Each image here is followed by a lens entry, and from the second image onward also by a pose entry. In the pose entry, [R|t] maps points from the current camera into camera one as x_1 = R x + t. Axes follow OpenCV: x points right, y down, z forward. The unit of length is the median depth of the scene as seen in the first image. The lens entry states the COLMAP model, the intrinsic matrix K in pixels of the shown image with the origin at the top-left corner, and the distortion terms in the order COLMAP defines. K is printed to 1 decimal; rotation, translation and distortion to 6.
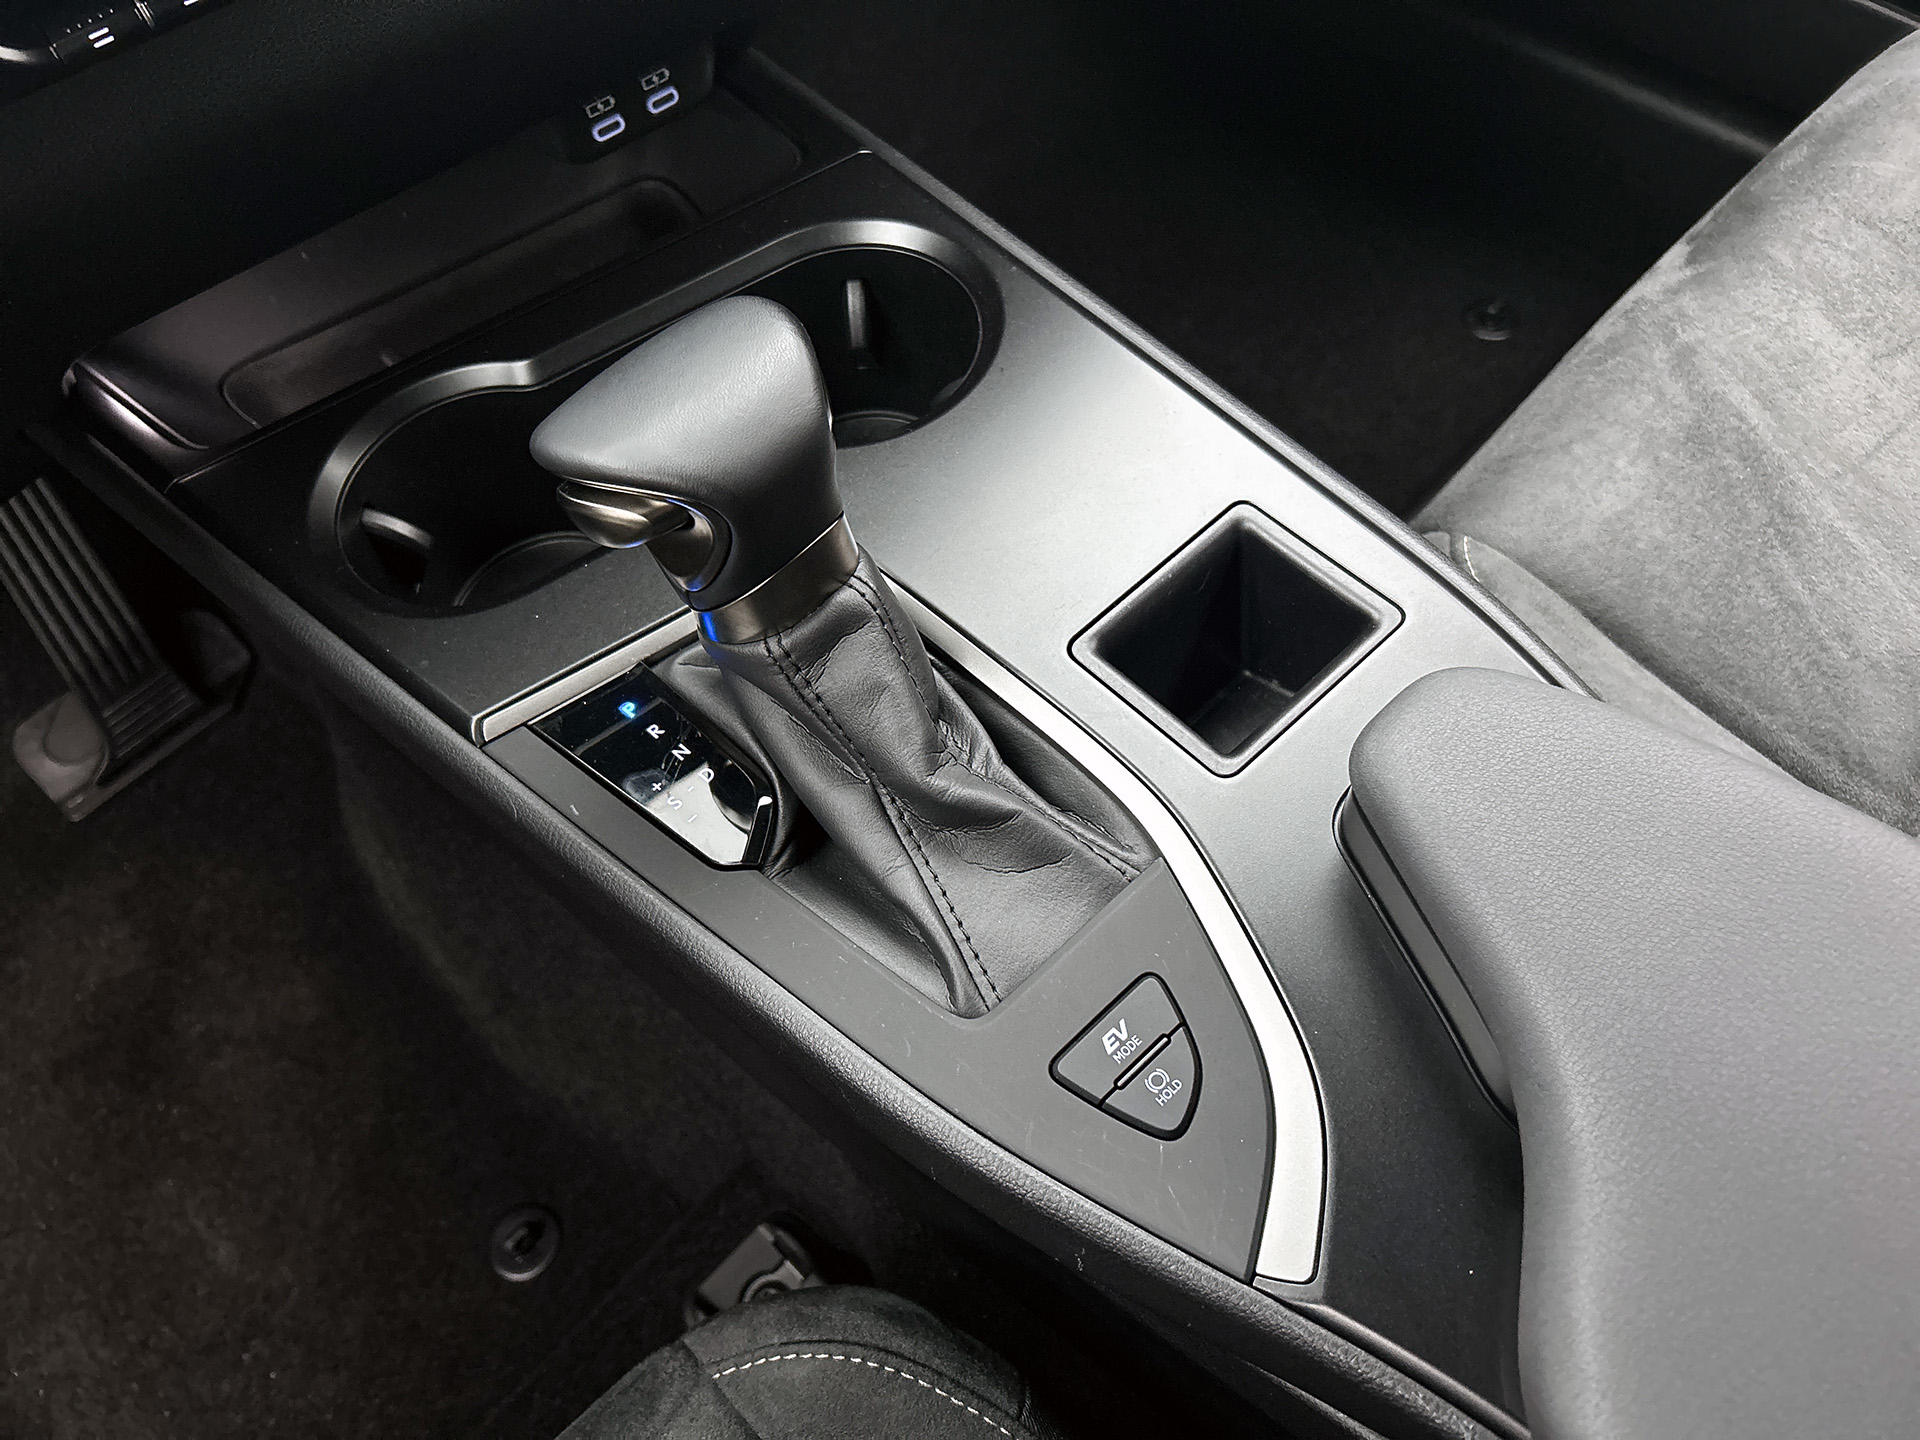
lens RADIAL K [[1513.4, 0, 953.3], [0, 1513.4, 717.3], [0, 0, 1]] dist [-0.003140, -0.000844]
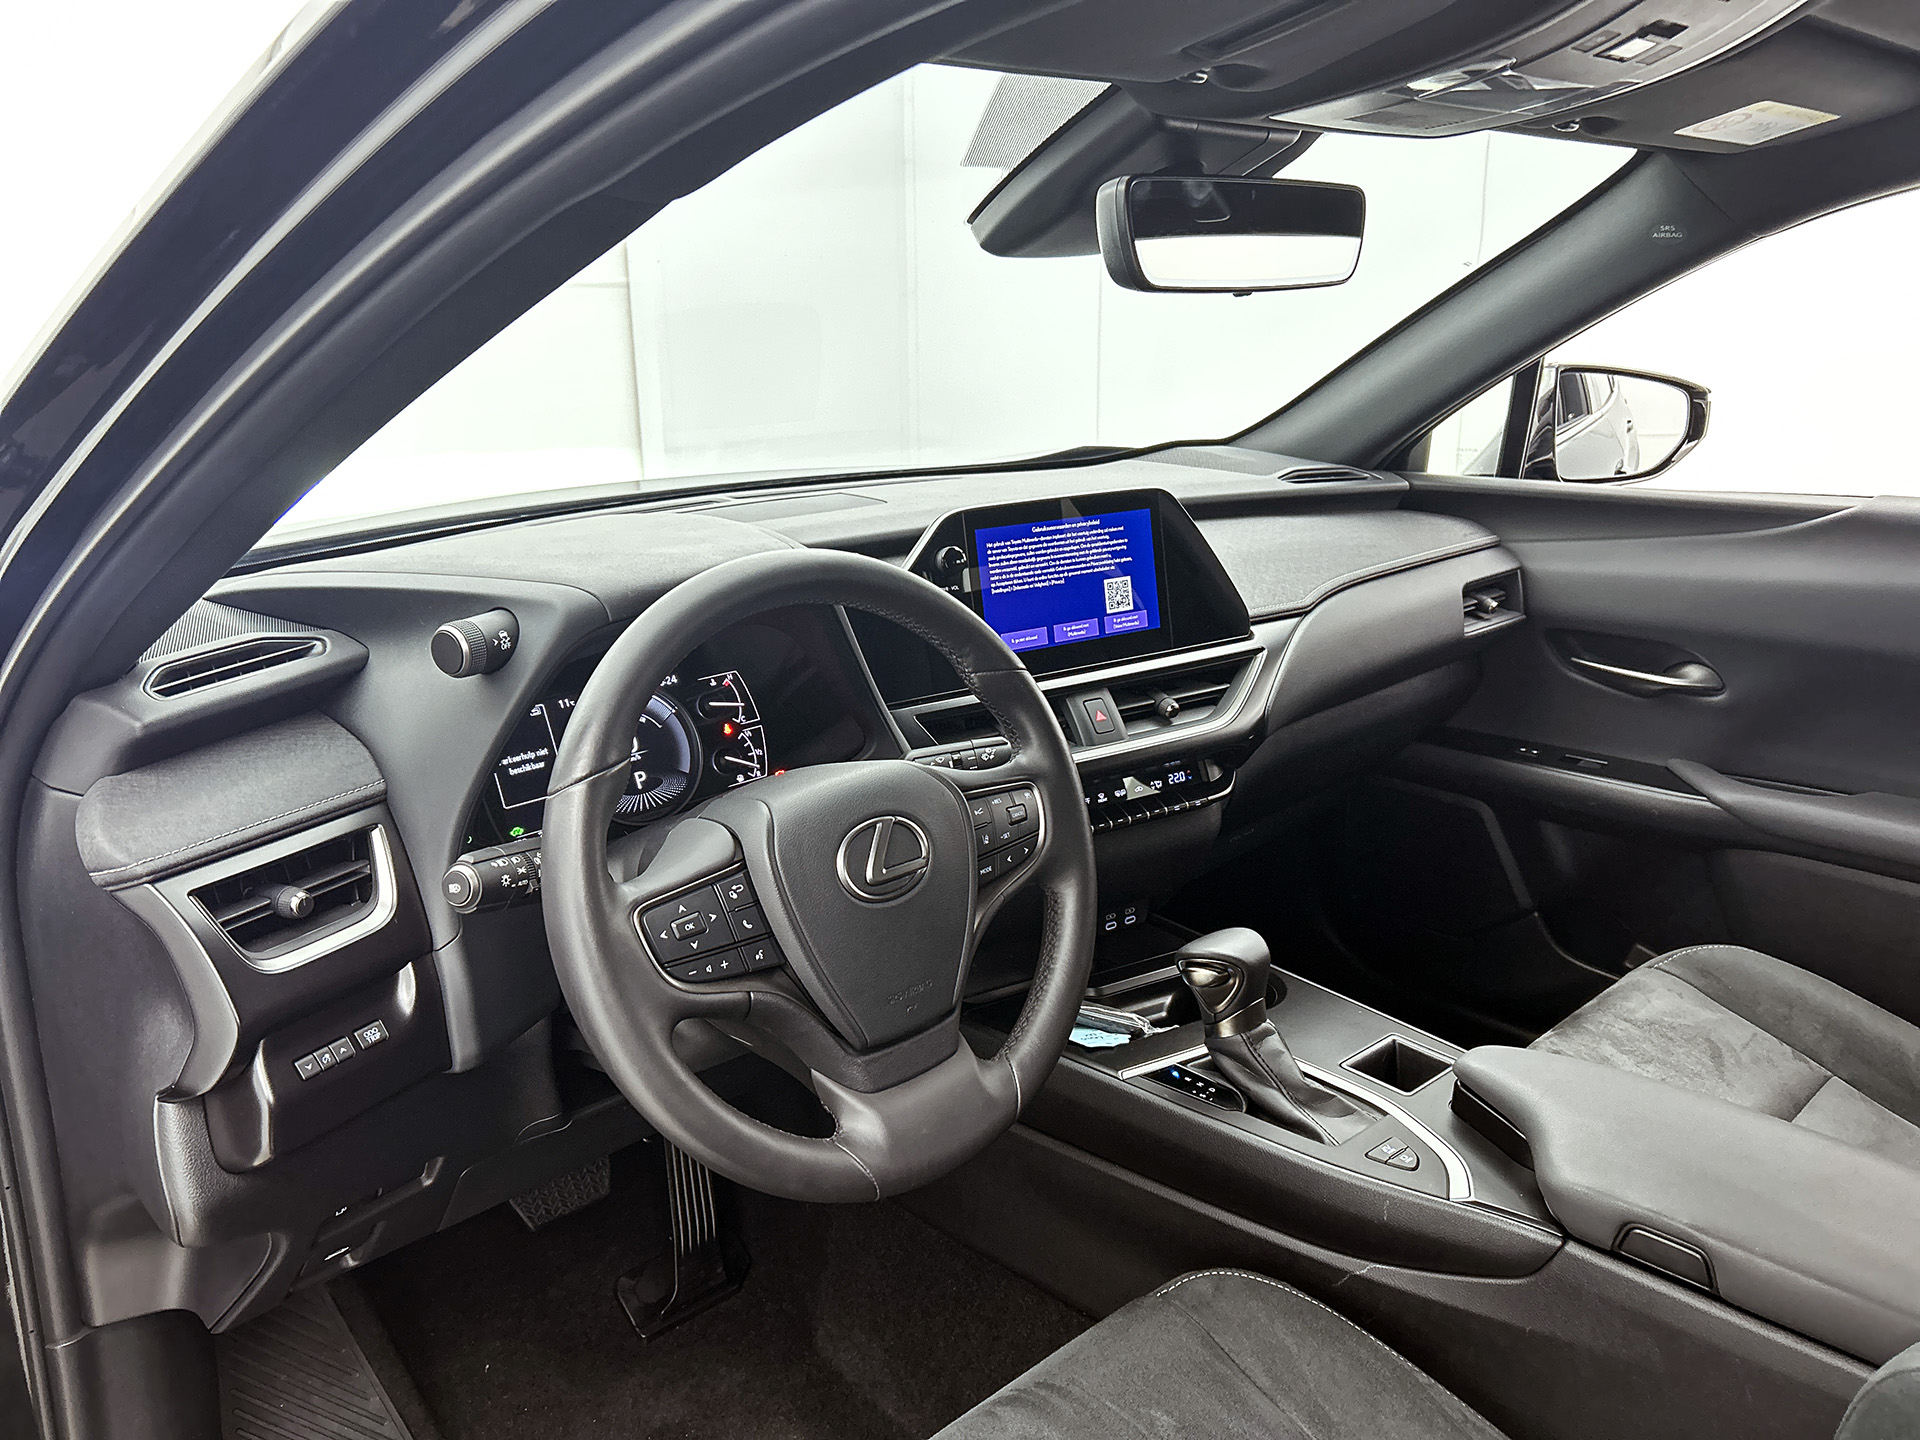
lens RADIAL K [[1441.8, 0, 944.4], [0, 1441.8, 744.6], [0, 0, 1]] dist [0.070227, -0.148230]
pose [[0.995999, 0.088746, -0.010503, -0.509046], [-0.073538, 0.747145, -0.660581, 1.010498], [-0.050776, 0.658710, 0.750681, -1.013496]]
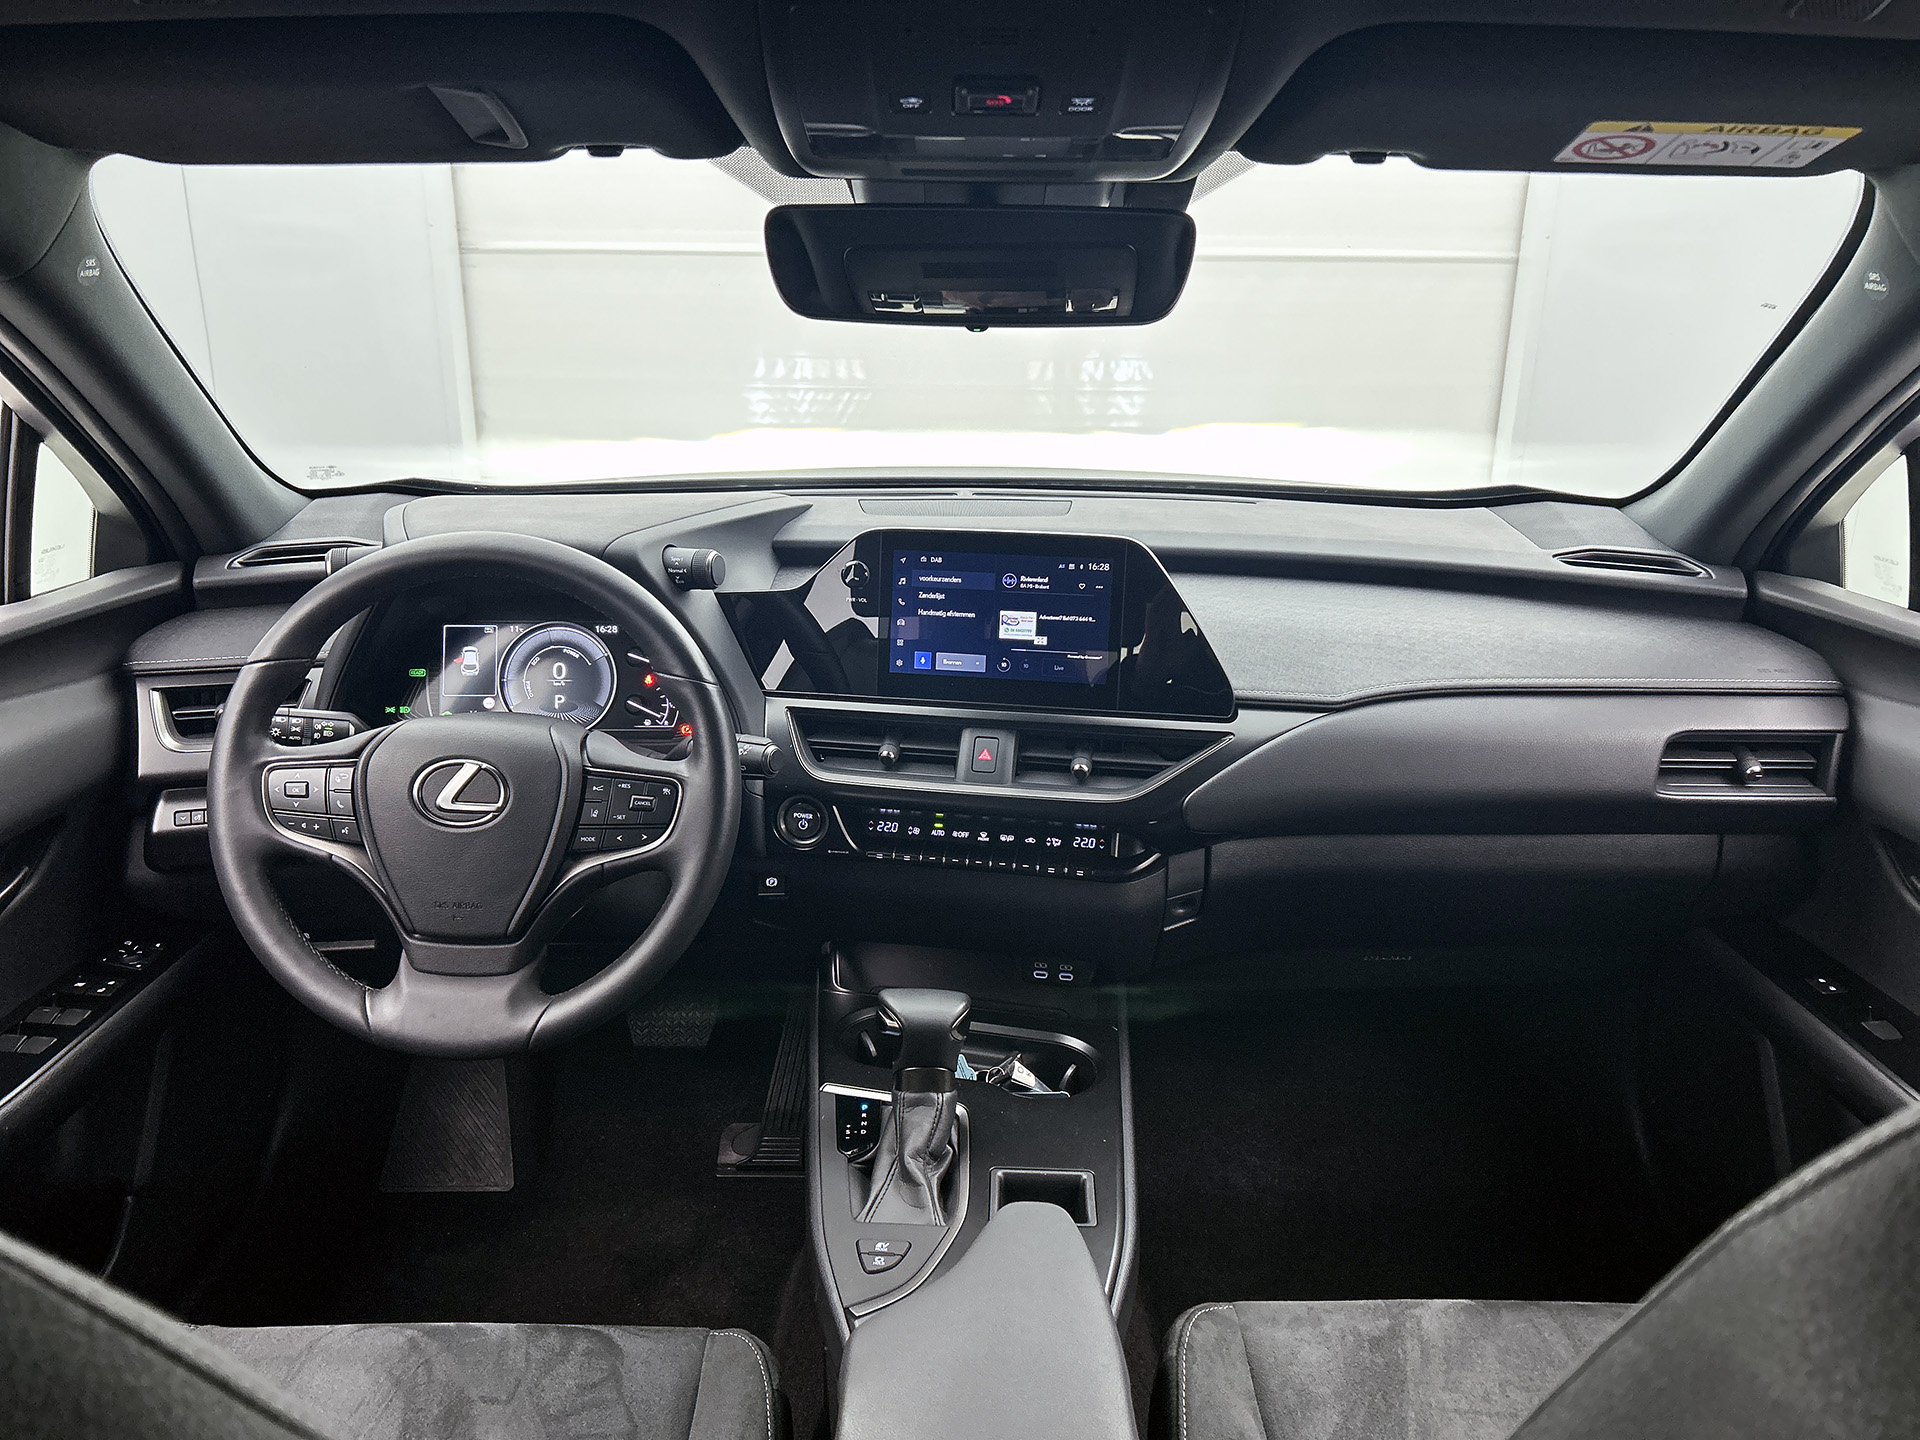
lens RADIAL K [[1441.8, 0, 944.4], [0, 1441.8, 744.6], [0, 0, 1]] dist [0.070227, -0.148230]
pose [[0.703506, 0.326073, -0.631471, 1.036903], [-0.645114, 0.665783, -0.374914, 0.350488], [0.298173, 0.671125, 0.678737, -0.911220]]
